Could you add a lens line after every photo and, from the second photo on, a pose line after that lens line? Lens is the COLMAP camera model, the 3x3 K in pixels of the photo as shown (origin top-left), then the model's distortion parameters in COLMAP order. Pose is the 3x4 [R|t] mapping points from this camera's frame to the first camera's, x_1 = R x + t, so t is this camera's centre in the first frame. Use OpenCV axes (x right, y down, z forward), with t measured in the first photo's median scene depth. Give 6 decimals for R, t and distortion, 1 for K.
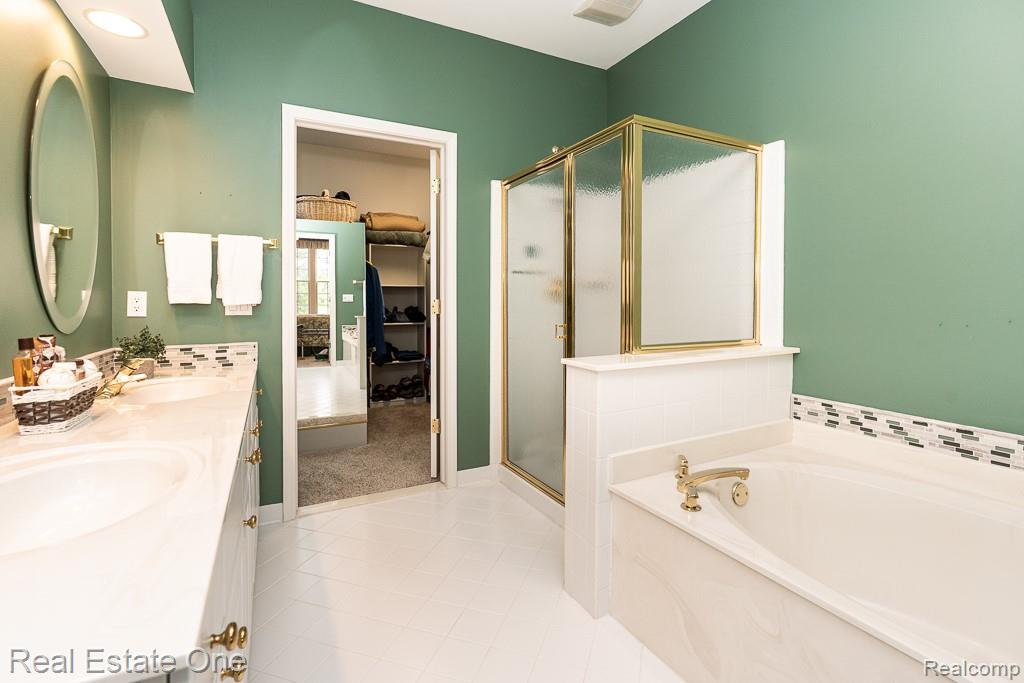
lens RADIAL K [[475.4, 0, 519.7], [0, 475.4, 310.0], [0, 0, 1]] dist [-0.007684, 0.002865]
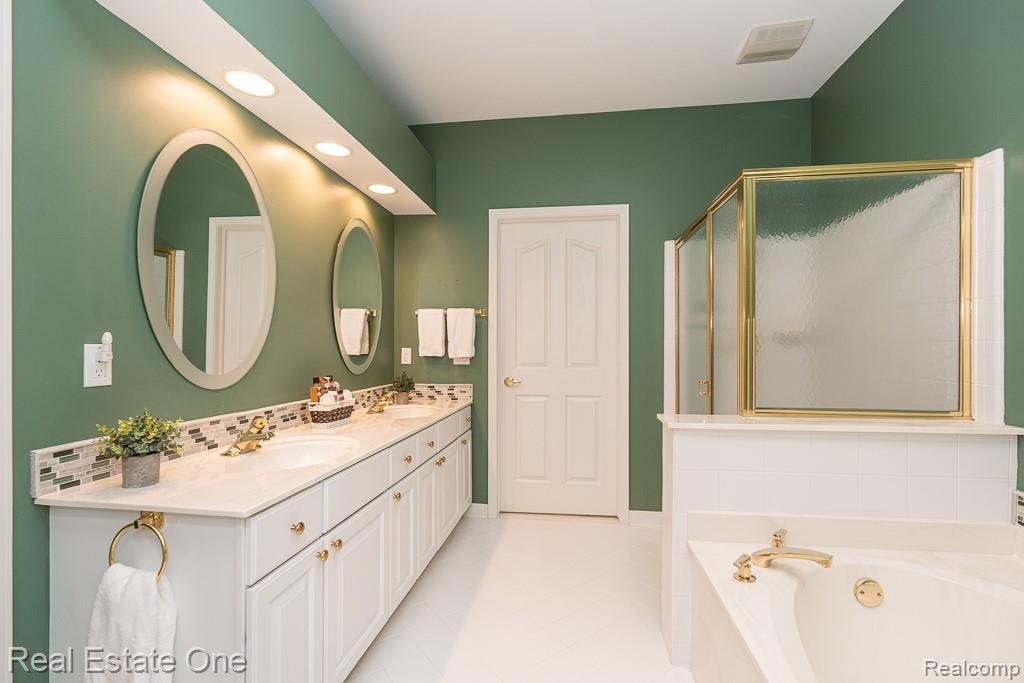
lens RADIAL K [[475.4, 0, 527.1], [0, 475.4, 348.0], [0, 0, 1]] dist [-0.007684, 0.002865]
pose [[0.813492, 0.004592, -0.581558, 0.421763], [-0.013180, 0.999858, -0.010541, -0.027892], [0.581427, 0.016240, 0.813437, -0.042414]]
